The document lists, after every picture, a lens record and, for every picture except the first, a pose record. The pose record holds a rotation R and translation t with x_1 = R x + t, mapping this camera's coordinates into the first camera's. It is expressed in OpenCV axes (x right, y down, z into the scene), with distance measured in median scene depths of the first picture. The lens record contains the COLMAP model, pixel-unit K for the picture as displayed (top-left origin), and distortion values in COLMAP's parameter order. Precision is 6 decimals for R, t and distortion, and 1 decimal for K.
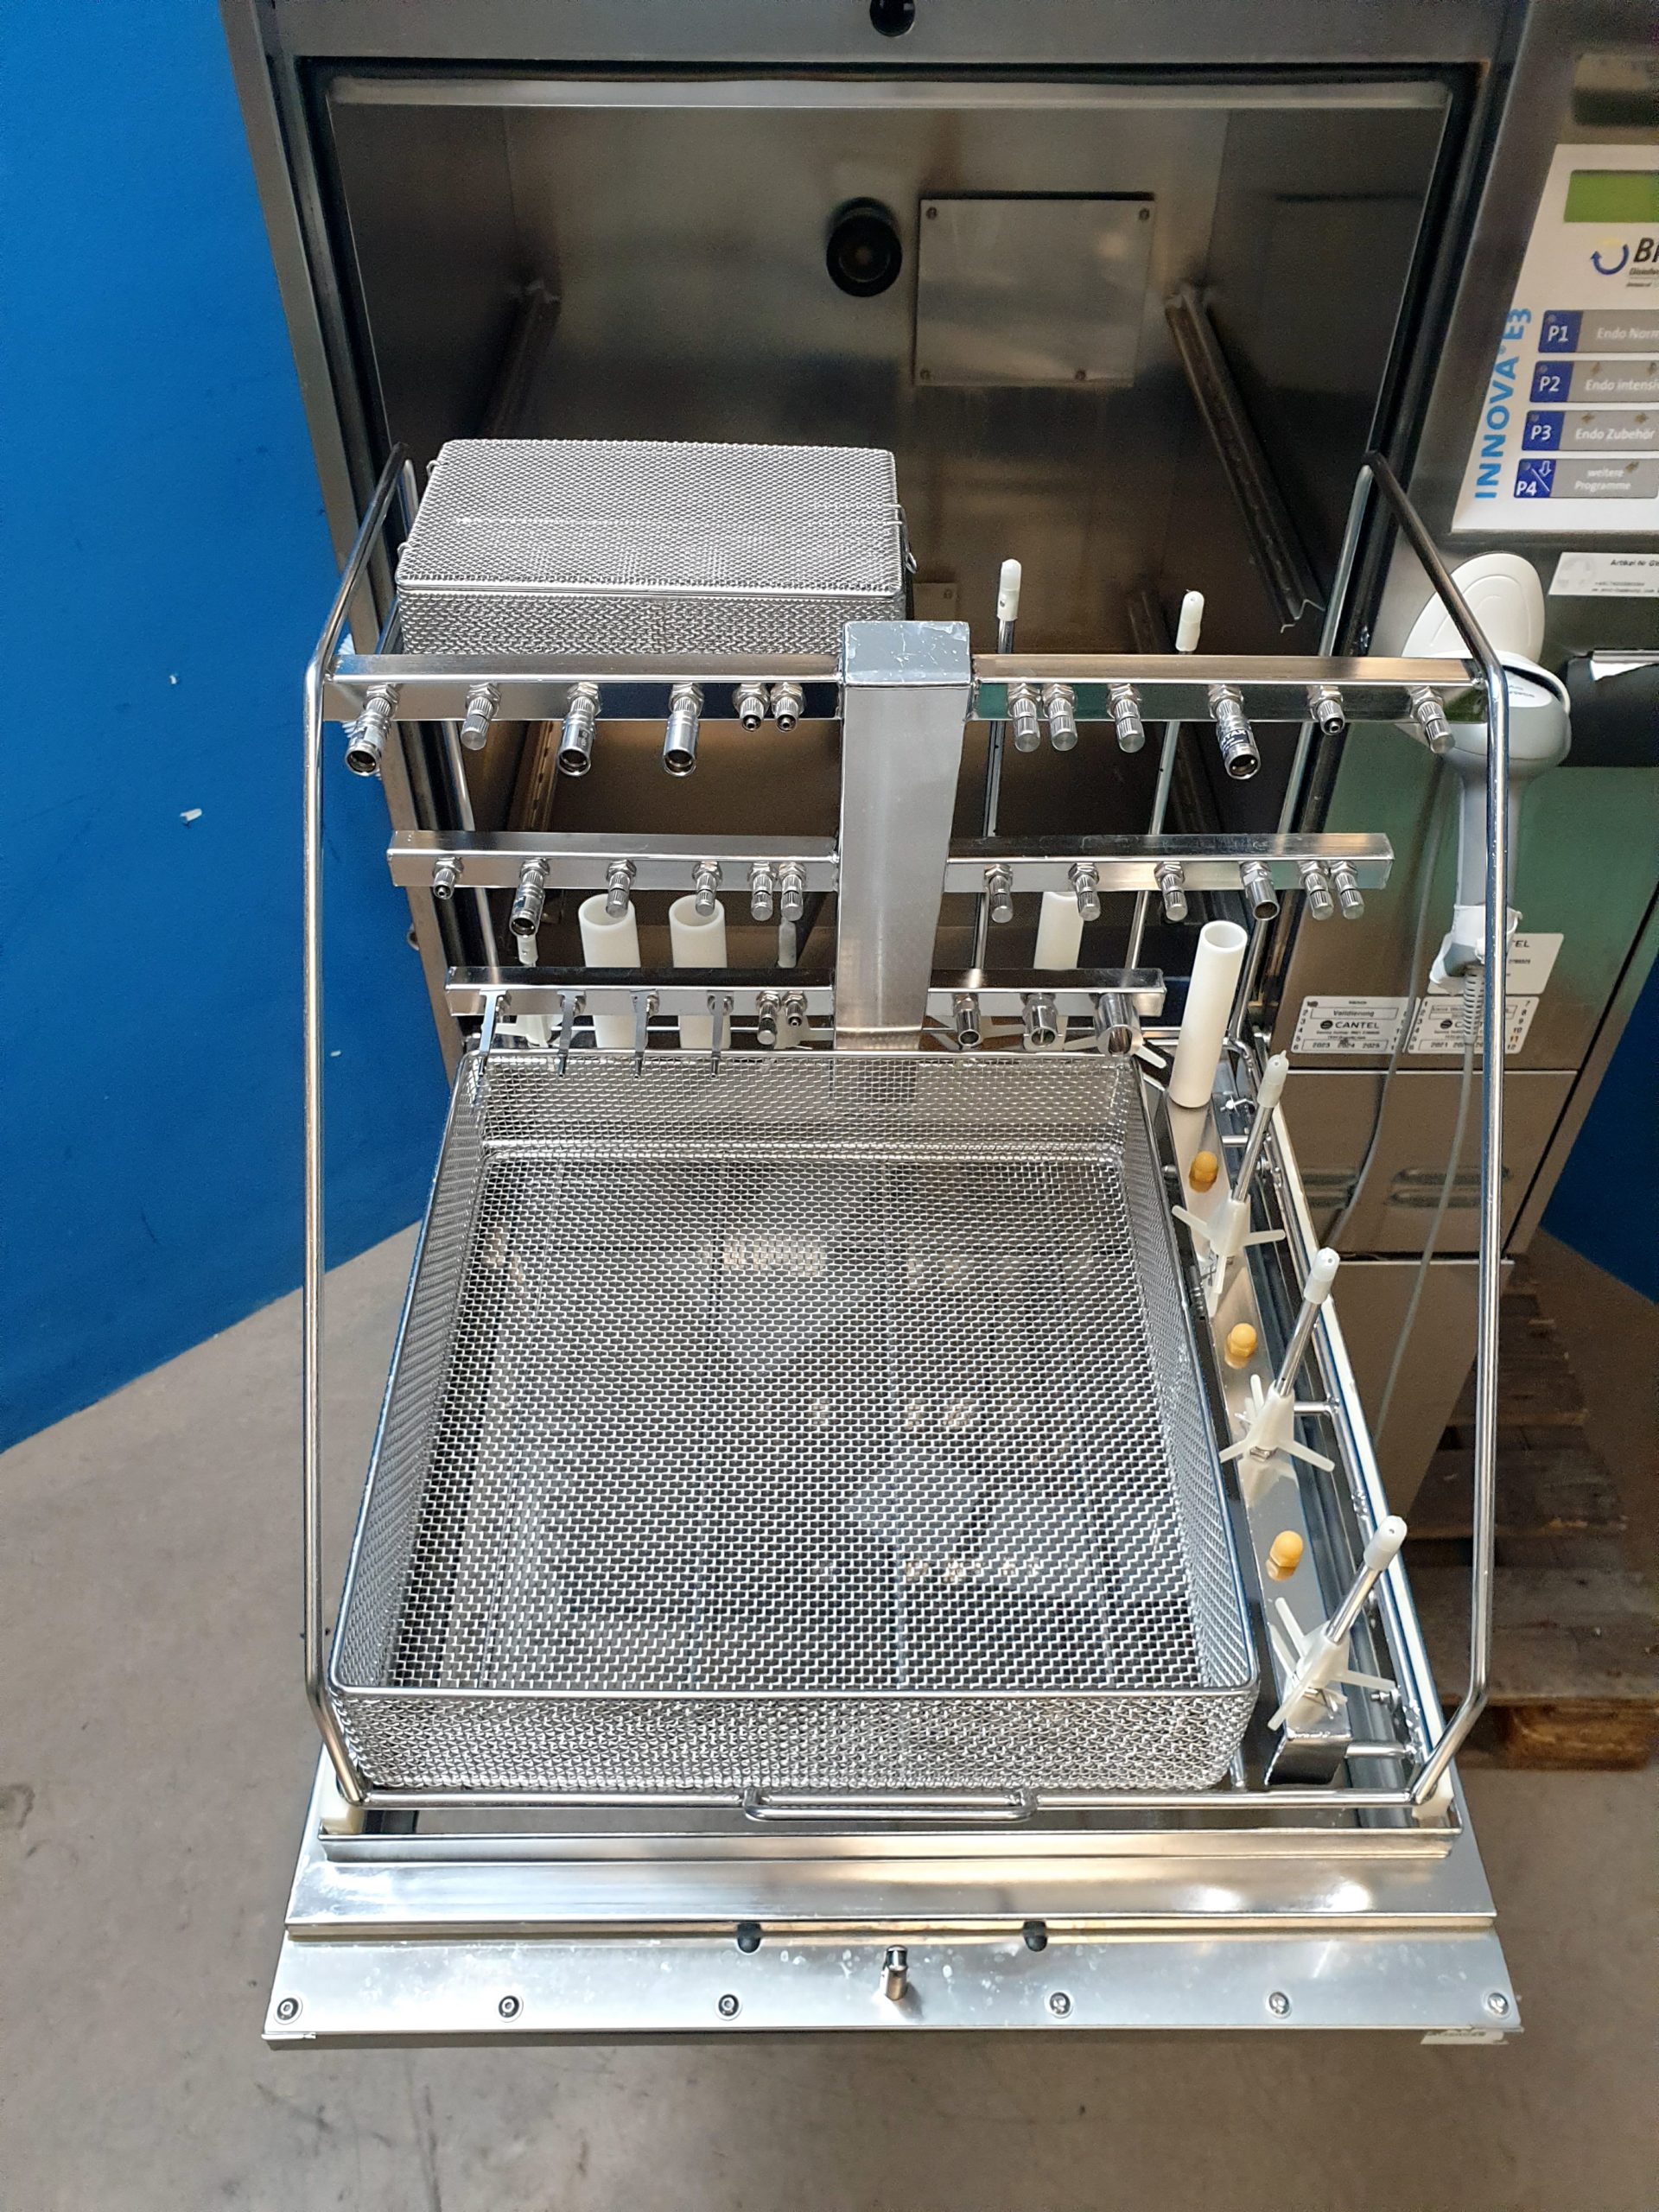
lens RADIAL K [[1741.6, 0, 830.9], [0, 1741.6, 1105.8], [0, 0, 1]] dist [-0.008025, 0.040038]
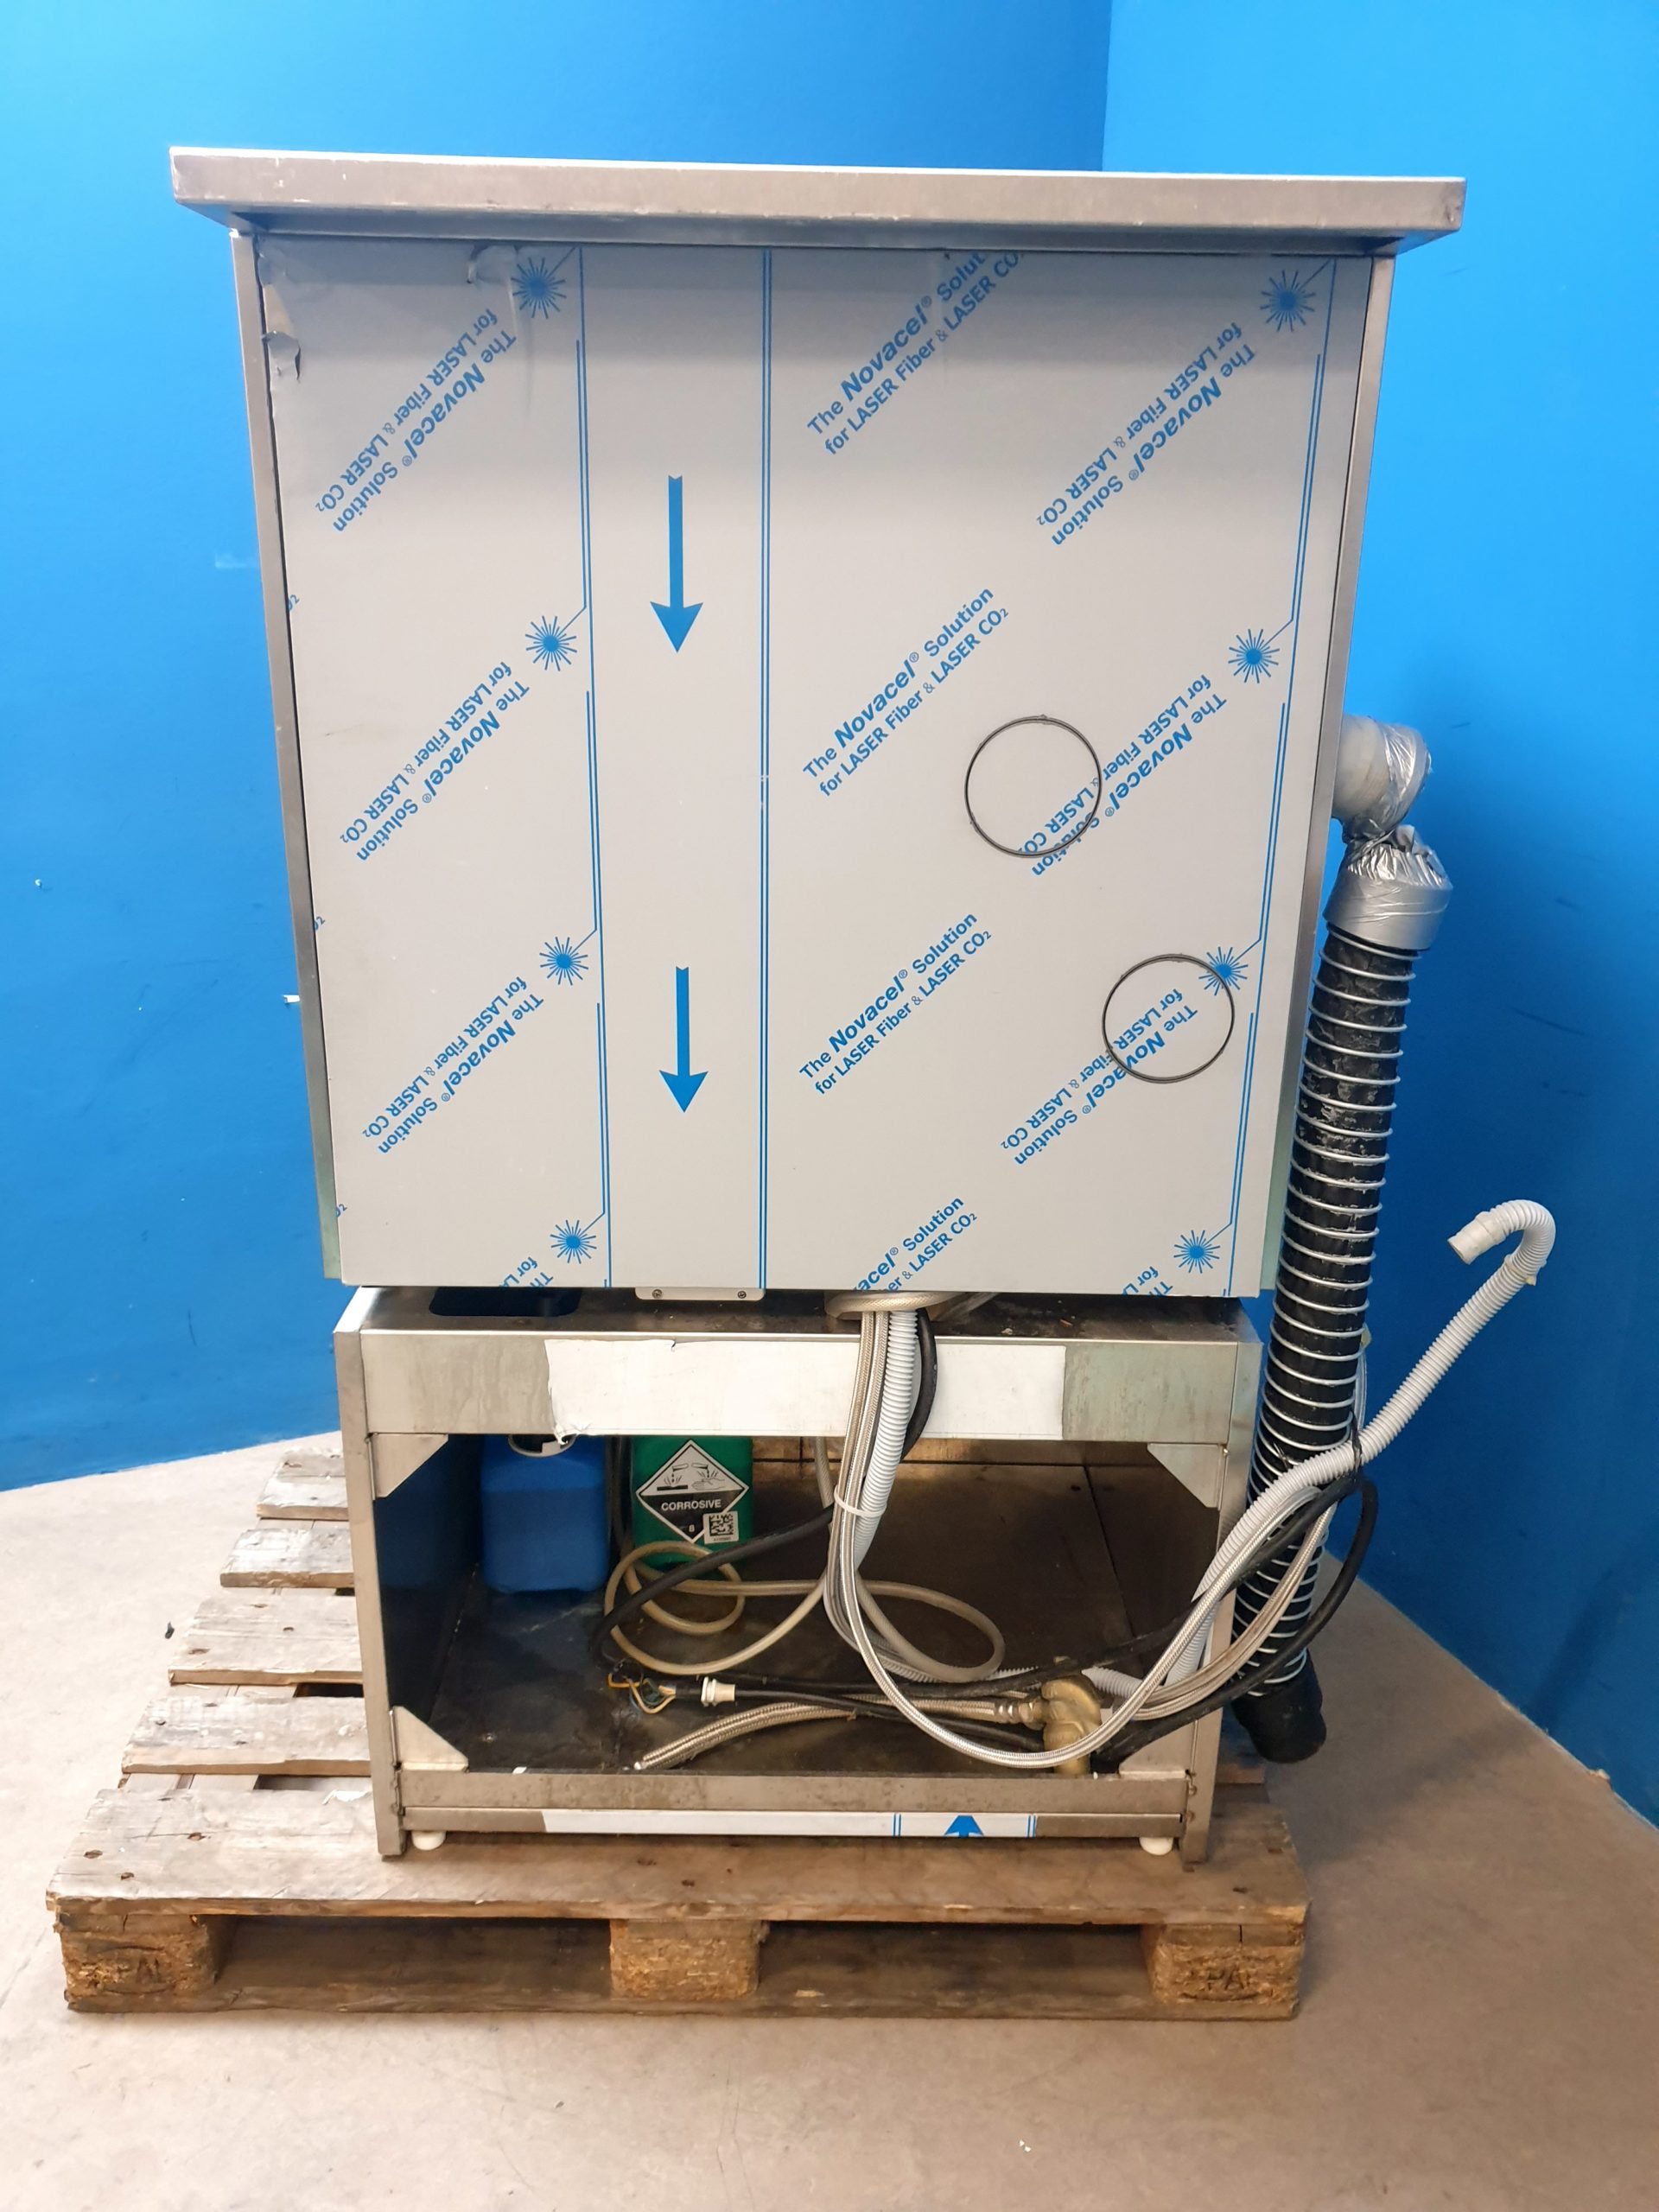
lens RADIAL K [[1741.6, 0, 808.4], [0, 1741.6, 1118.0], [0, 0, 1]] dist [-0.008025, 0.040038]
pose [[0.948648, 0.114260, -0.294977, 0.527439], [-0.227216, 0.894902, -0.384087, 0.422681], [0.220090, 0.431387, 0.874909, -0.119559]]
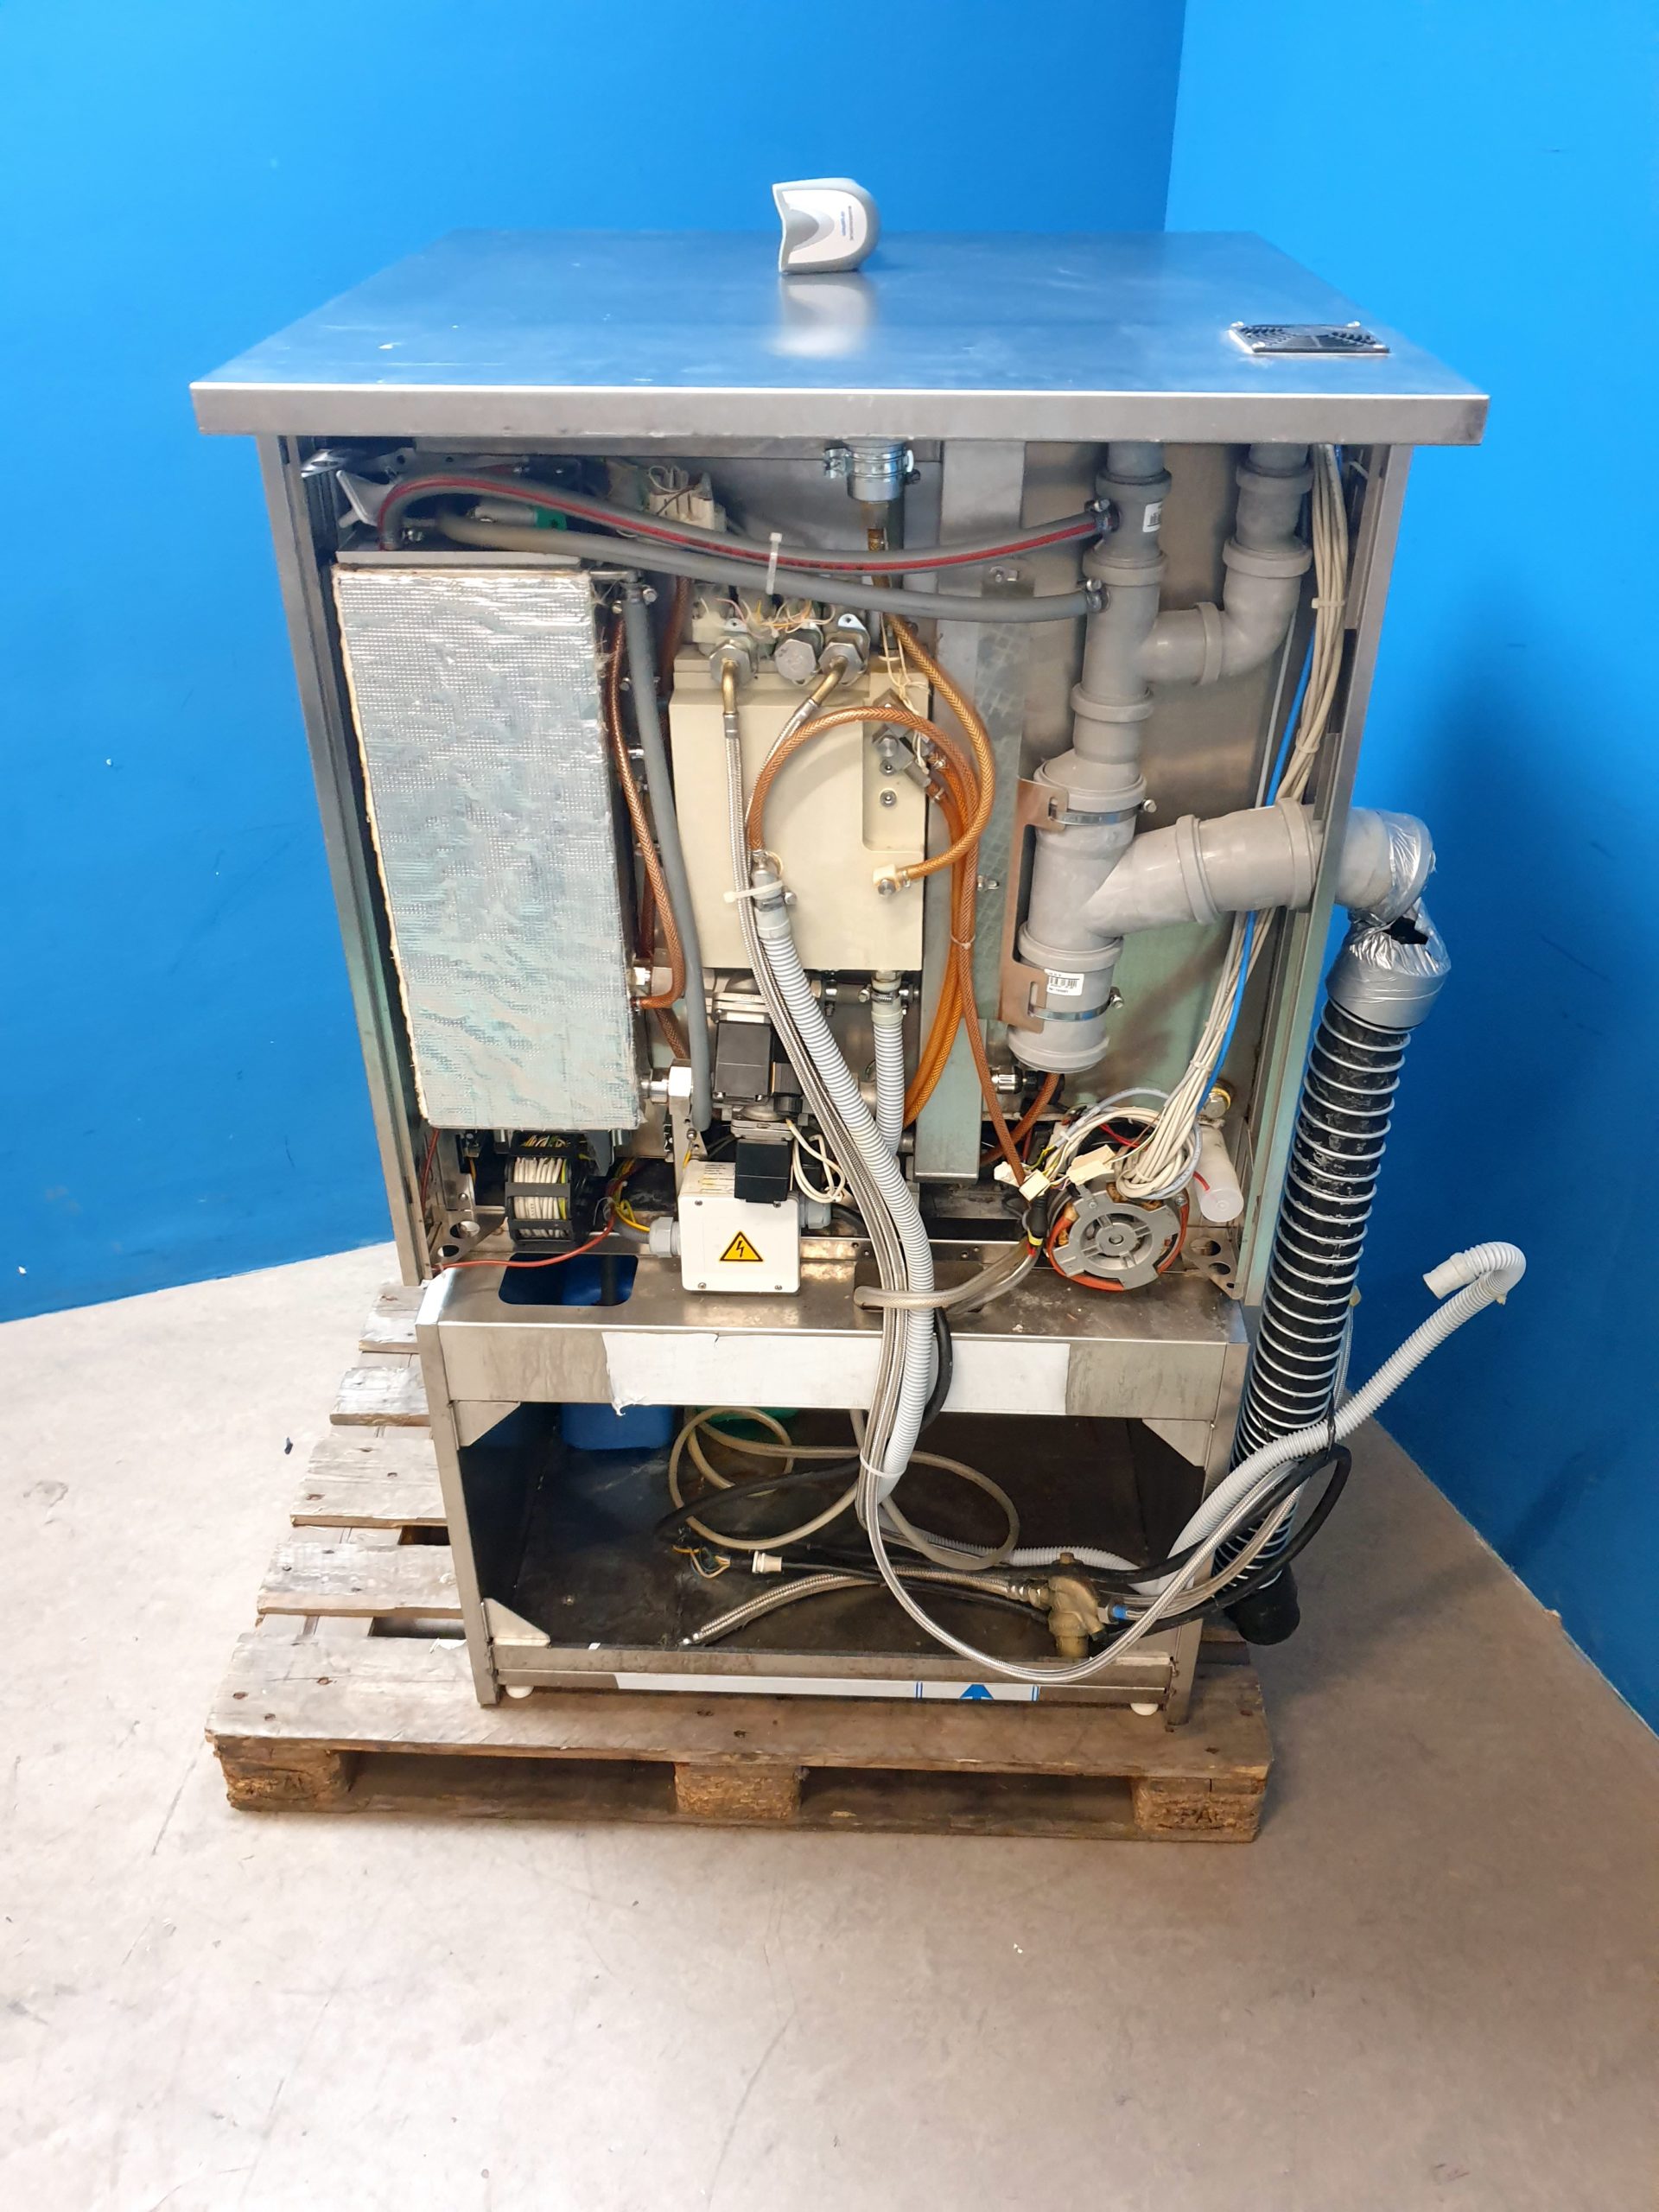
lens RADIAL K [[1741.6, 0, 830.0], [0, 1741.6, 1109.5], [0, 0, 1]] dist [-0.008025, 0.040038]
pose [[0.936362, 0.188573, -0.296084, 0.543859], [-0.241543, 0.958150, -0.153639, 0.191806], [0.254721, 0.215379, 0.942724, -0.265408]]
